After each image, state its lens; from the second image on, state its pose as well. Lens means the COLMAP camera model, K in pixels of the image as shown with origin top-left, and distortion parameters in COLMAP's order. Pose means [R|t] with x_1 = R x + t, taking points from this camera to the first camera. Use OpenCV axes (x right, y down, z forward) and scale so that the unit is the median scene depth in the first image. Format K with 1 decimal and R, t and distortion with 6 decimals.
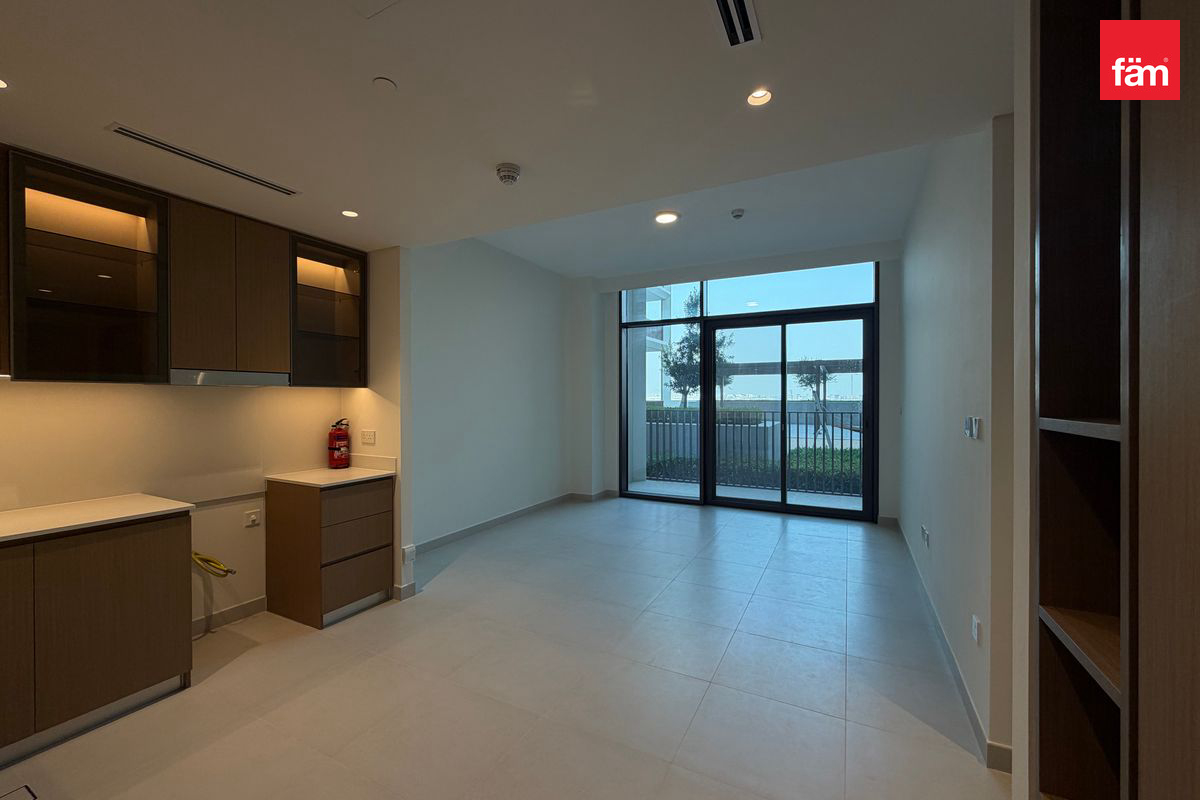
lens RADIAL K [[478.2, 0, 600.0], [0, 478.2, 400.0], [0, 0, 1]] dist [0.000907, 0.000065]
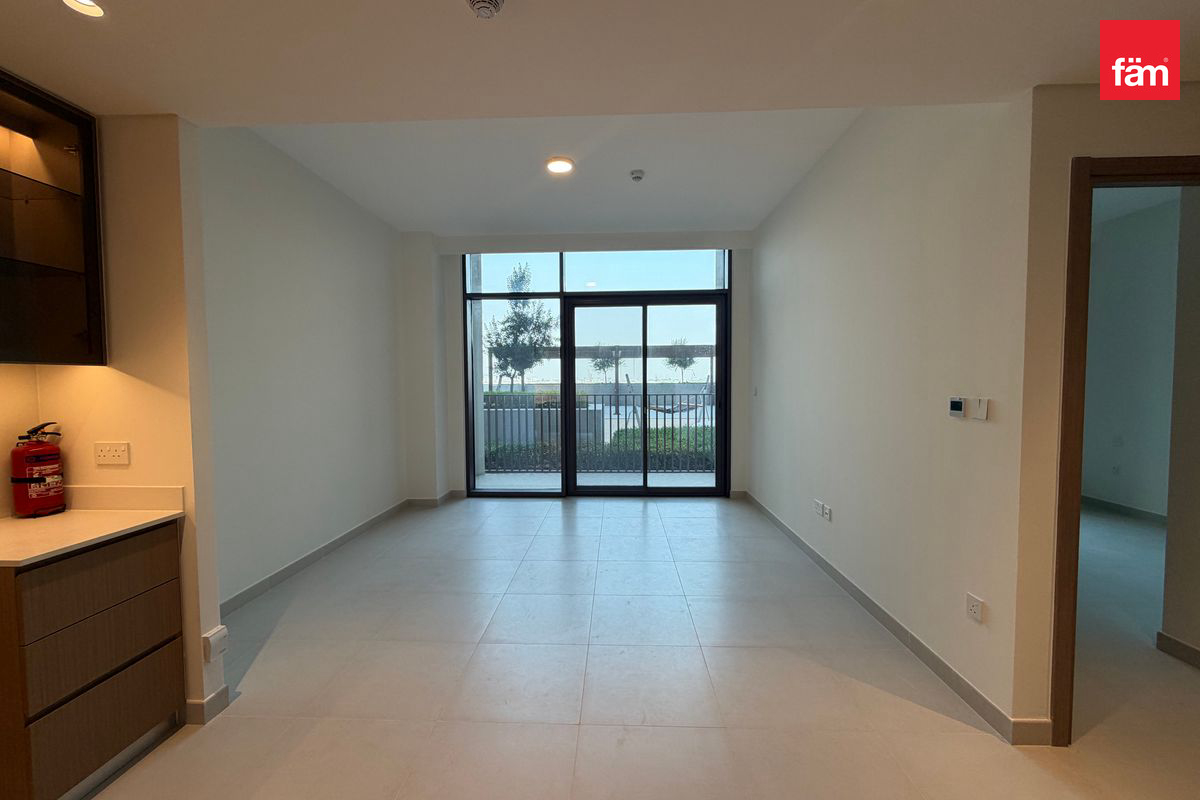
lens RADIAL K [[478.2, 0, 600.0], [0, 478.2, 400.0], [0, 0, 1]] dist [0.000907, 0.000065]
pose [[0.904992, -0.023001, 0.424807, -0.118088], [0.008535, 0.999318, 0.035926, -0.000410], [-0.425344, -0.028887, 0.904571, 0.145410]]
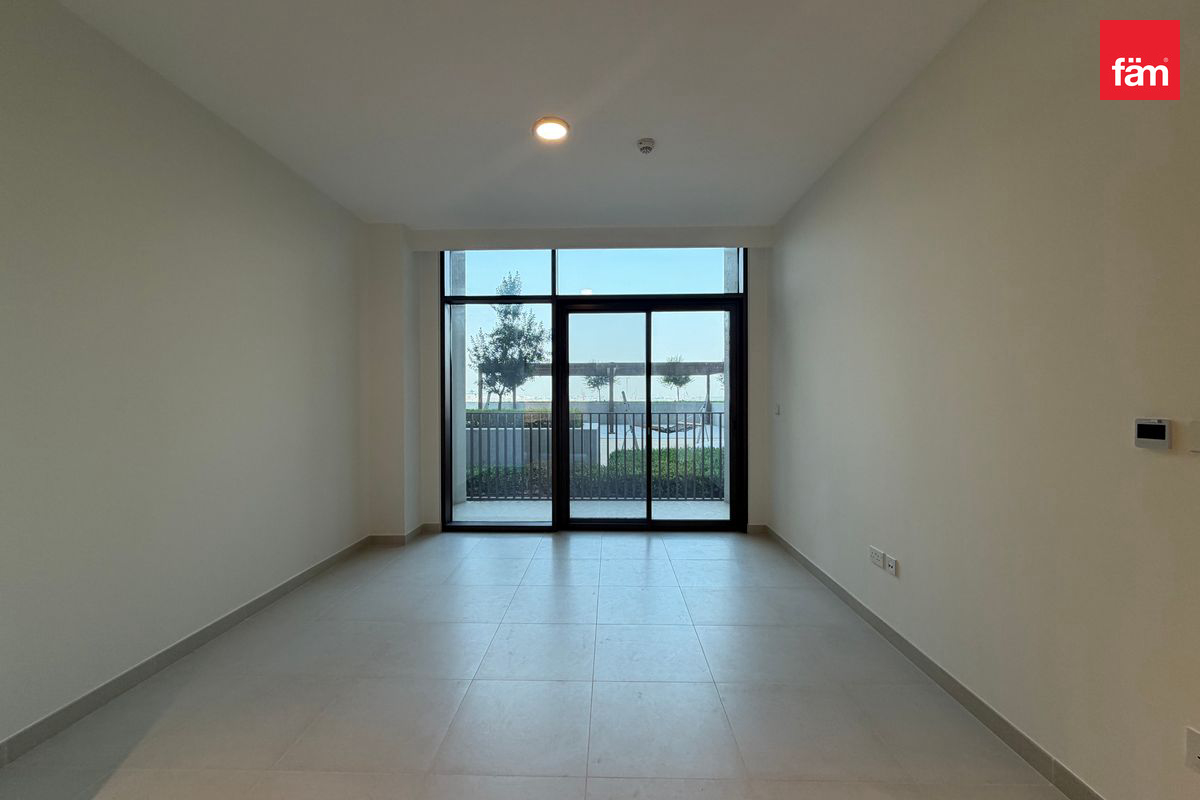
lens RADIAL K [[478.2, 0, 600.0], [0, 478.2, 400.0], [0, 0, 1]] dist [0.000907, 0.000065]
pose [[0.898729, -0.002913, 0.438495, -0.071369], [0.004456, 0.999987, -0.002488, 0.003164], [-0.438482, 0.004190, 0.898730, 0.262166]]
